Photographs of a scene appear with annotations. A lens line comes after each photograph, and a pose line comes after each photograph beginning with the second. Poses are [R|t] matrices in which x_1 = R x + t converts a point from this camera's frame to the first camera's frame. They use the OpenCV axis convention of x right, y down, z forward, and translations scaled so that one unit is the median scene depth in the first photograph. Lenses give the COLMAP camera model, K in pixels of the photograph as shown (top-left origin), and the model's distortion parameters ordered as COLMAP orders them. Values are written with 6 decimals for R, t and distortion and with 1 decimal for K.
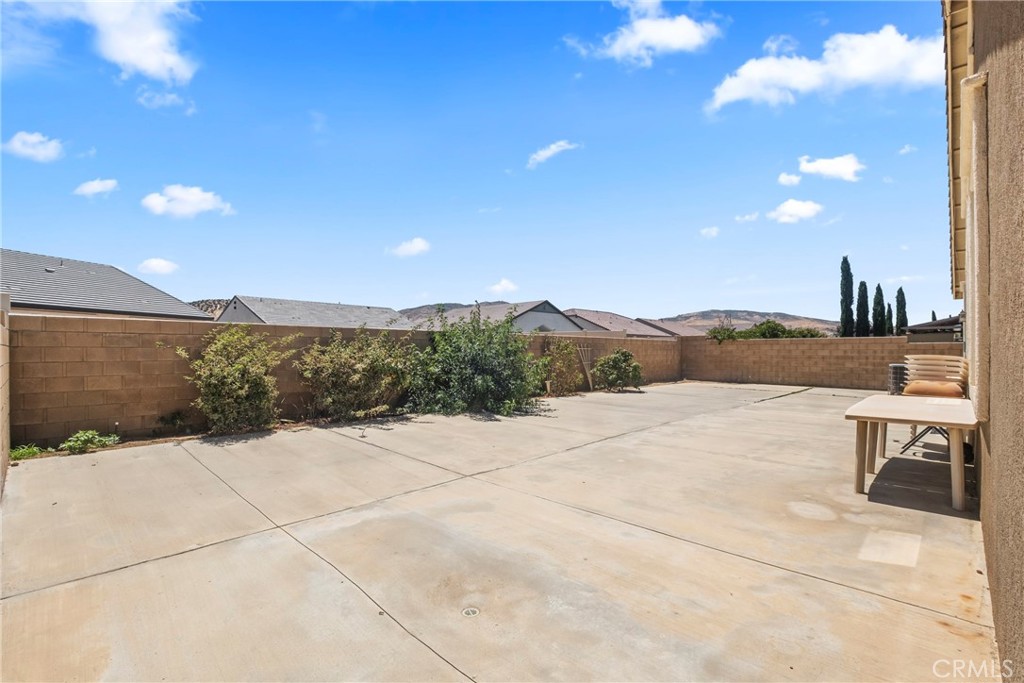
lens RADIAL K [[456.1, 0, 512.5], [0, 456.1, 344.2], [0, 0, 1]] dist [0.004790, -0.003142]
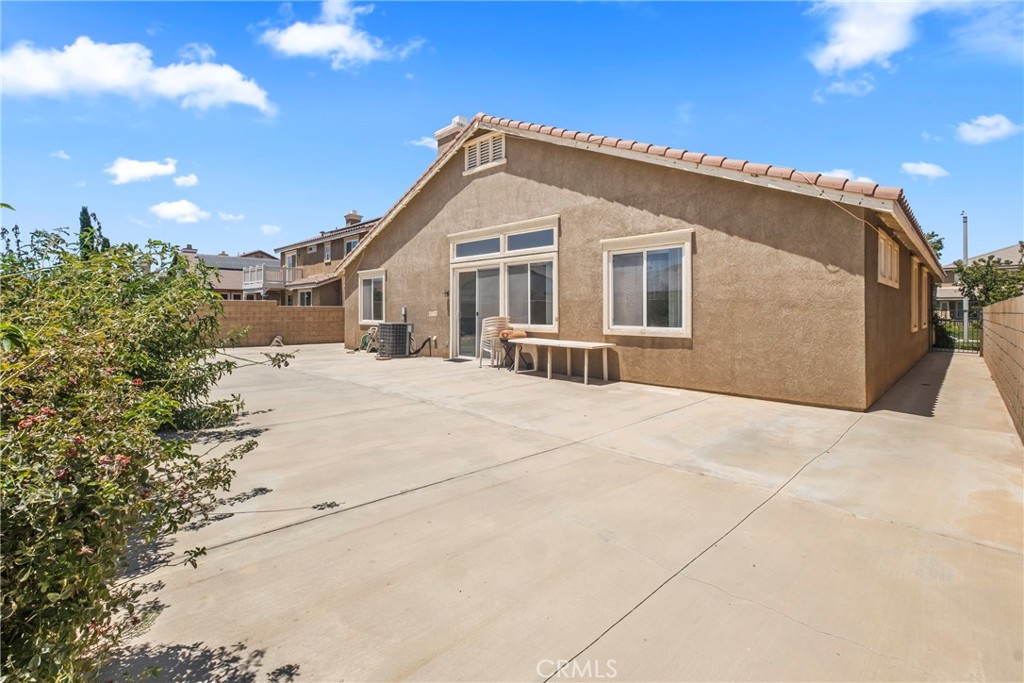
lens RADIAL K [[456.1, 0, 496.7], [0, 456.1, 310.8], [0, 0, 1]] dist [0.004790, -0.003142]
pose [[0.039055, -0.003586, 0.999231, -0.338444], [-0.013562, 0.999900, 0.004118, -0.002317], [-0.999145, -0.013712, 0.039003, 0.344106]]
